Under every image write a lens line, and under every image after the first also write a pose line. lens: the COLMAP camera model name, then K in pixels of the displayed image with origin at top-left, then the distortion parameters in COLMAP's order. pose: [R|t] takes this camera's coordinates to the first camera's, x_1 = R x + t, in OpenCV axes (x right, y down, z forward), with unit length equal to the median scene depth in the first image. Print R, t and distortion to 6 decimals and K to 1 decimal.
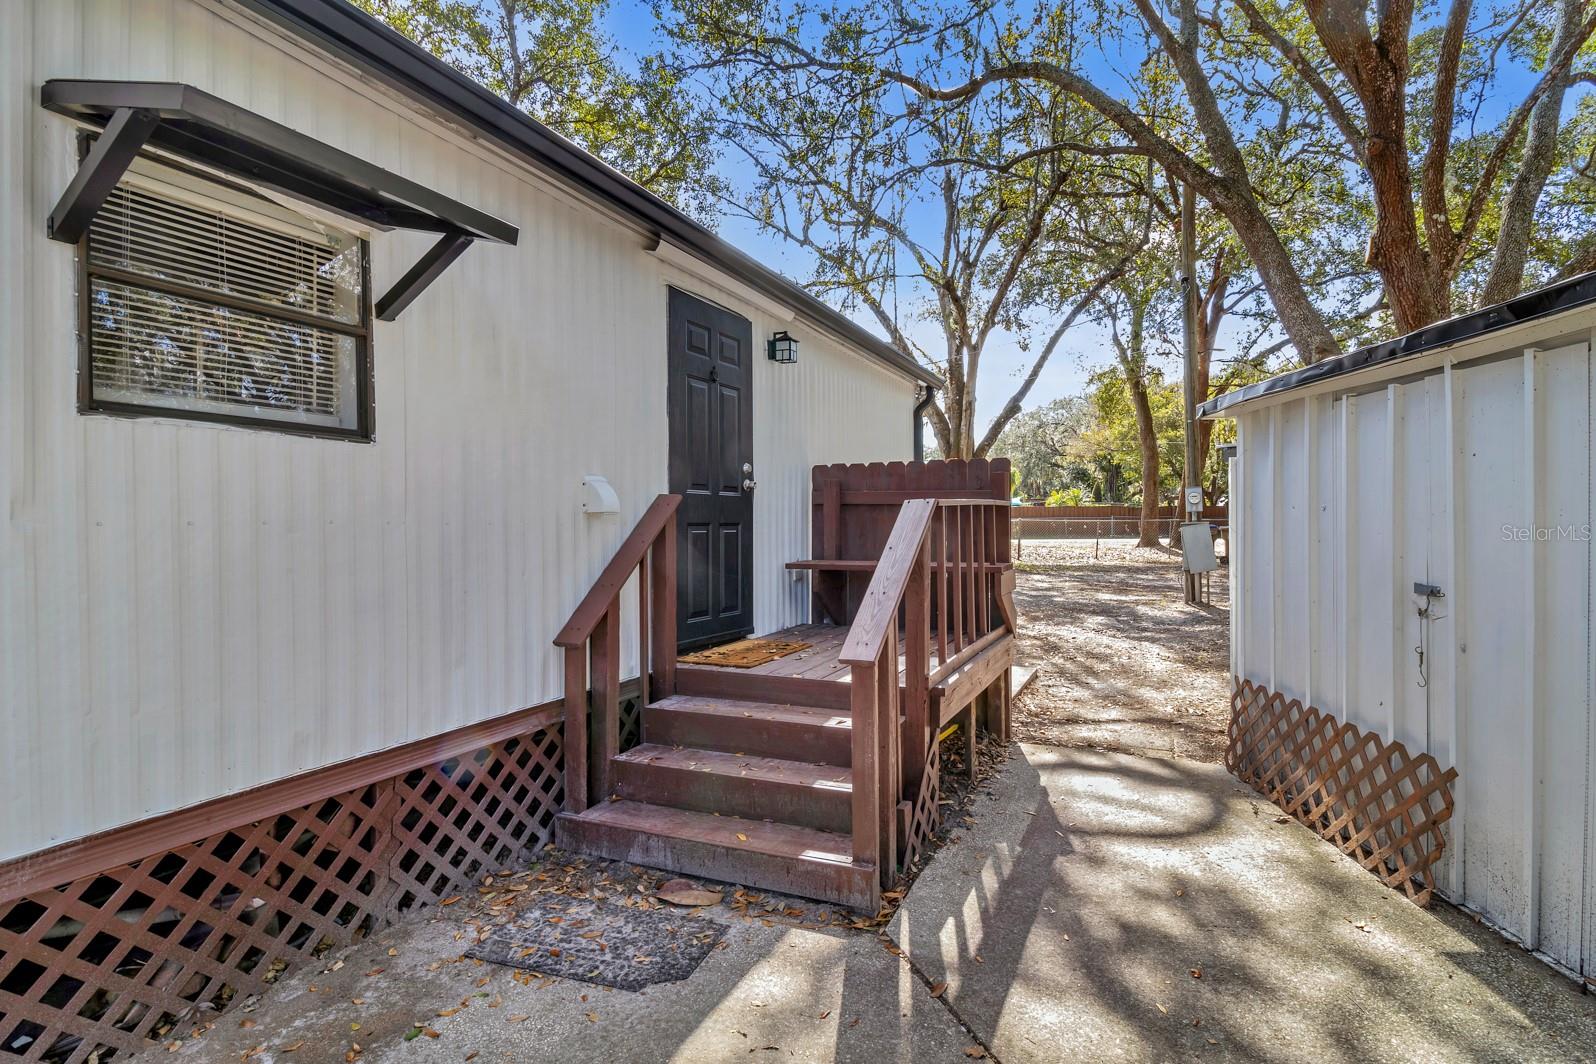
lens RADIAL K [[756.2, 0, 798.9], [0, 756.2, 521.8], [0, 0, 1]] dist [0.000410, -0.005576]
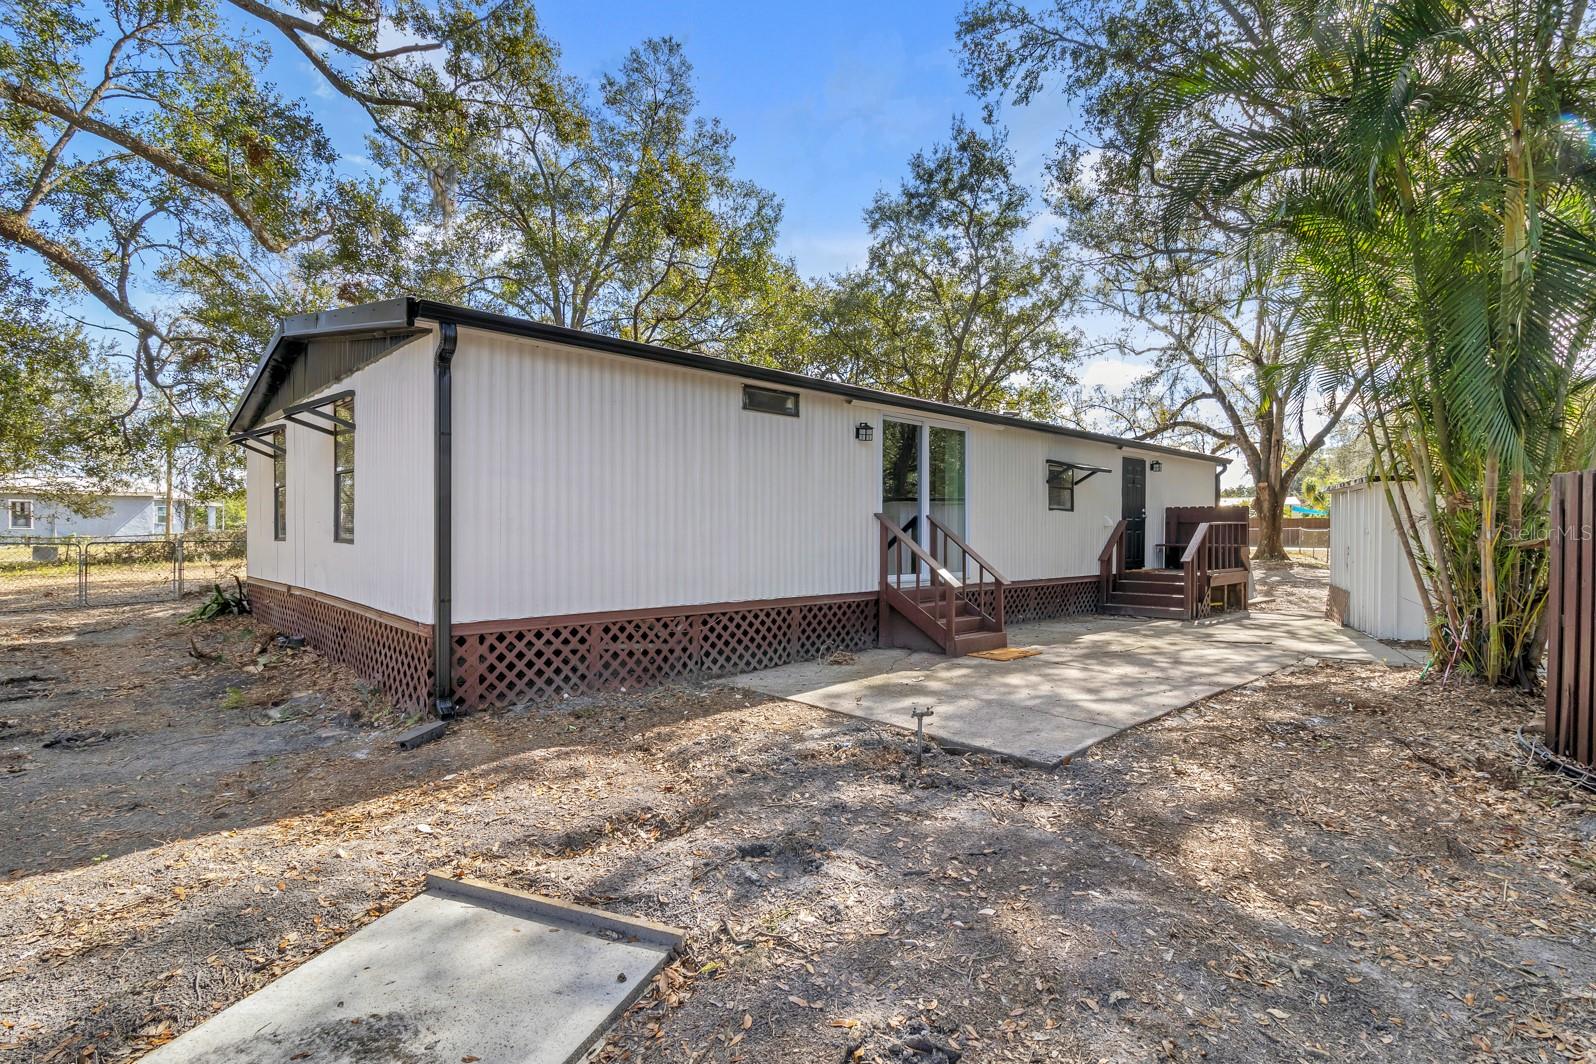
lens RADIAL K [[756.2, 0, 797.8], [0, 756.2, 529.2], [0, 0, 1]] dist [0.000410, -0.005576]
pose [[0.924312, 0.009884, -0.381509, -0.168190], [-0.008590, 0.999950, 0.005095, -0.002198], [0.381540, -0.001432, 0.924351, -1.986522]]
